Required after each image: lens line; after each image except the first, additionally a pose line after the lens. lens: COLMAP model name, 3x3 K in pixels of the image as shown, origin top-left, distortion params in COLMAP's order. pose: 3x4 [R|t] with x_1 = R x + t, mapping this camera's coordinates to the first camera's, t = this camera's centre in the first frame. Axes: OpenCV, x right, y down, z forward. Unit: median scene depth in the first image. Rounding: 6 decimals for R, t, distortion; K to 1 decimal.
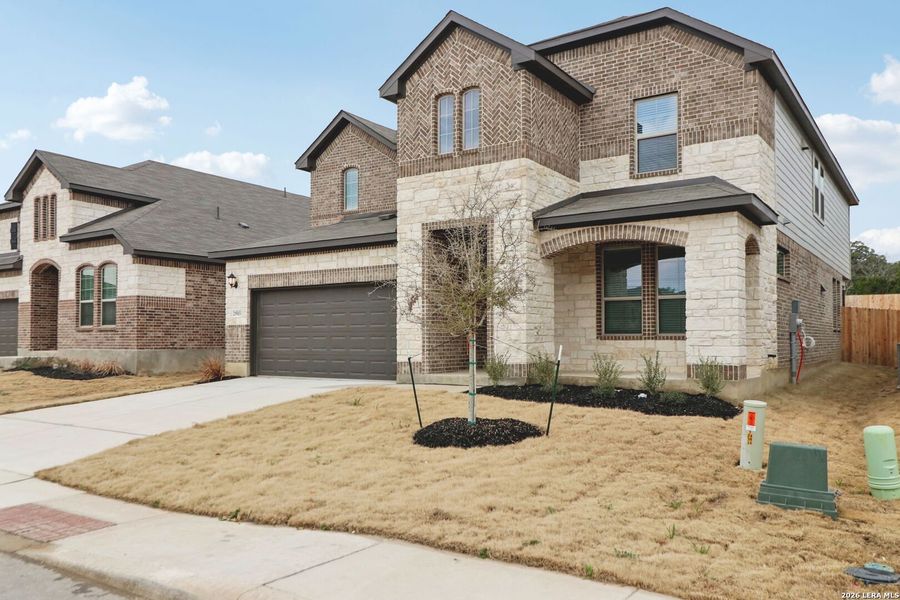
lens RADIAL K [[710.0, 0, 450.0], [0, 710.0, 300.0], [0, 0, 1]] dist [0.011076, 0.002463]
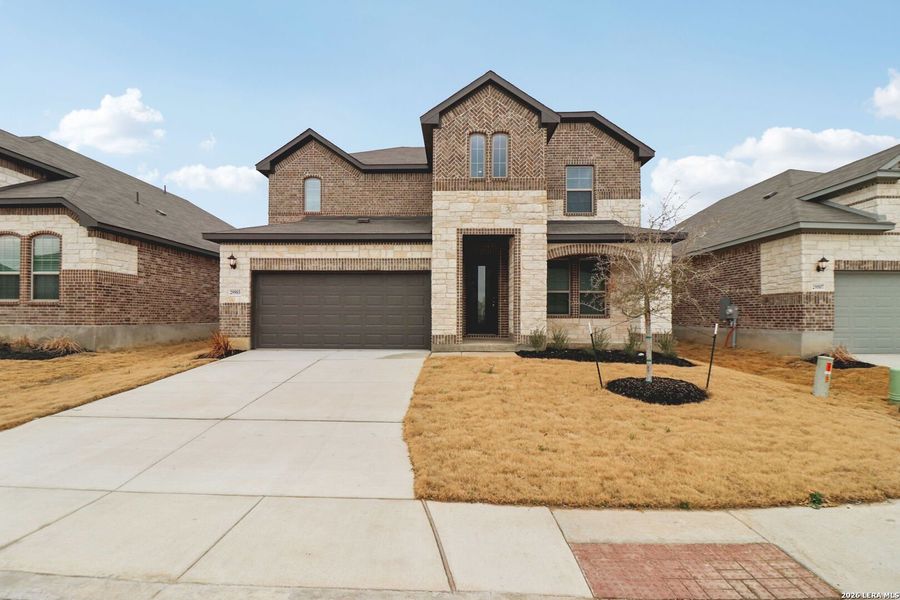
lens RADIAL K [[421.5, 0, 442.4], [0, 421.5, 303.1], [0, 0, 1]] dist [0.003452, -0.012180]
pose [[0.843830, 0.020782, 0.536209, -0.422329], [-0.035446, 0.999226, 0.017054, 0.014916], [-0.535439, -0.033397, 0.843913, 0.318453]]
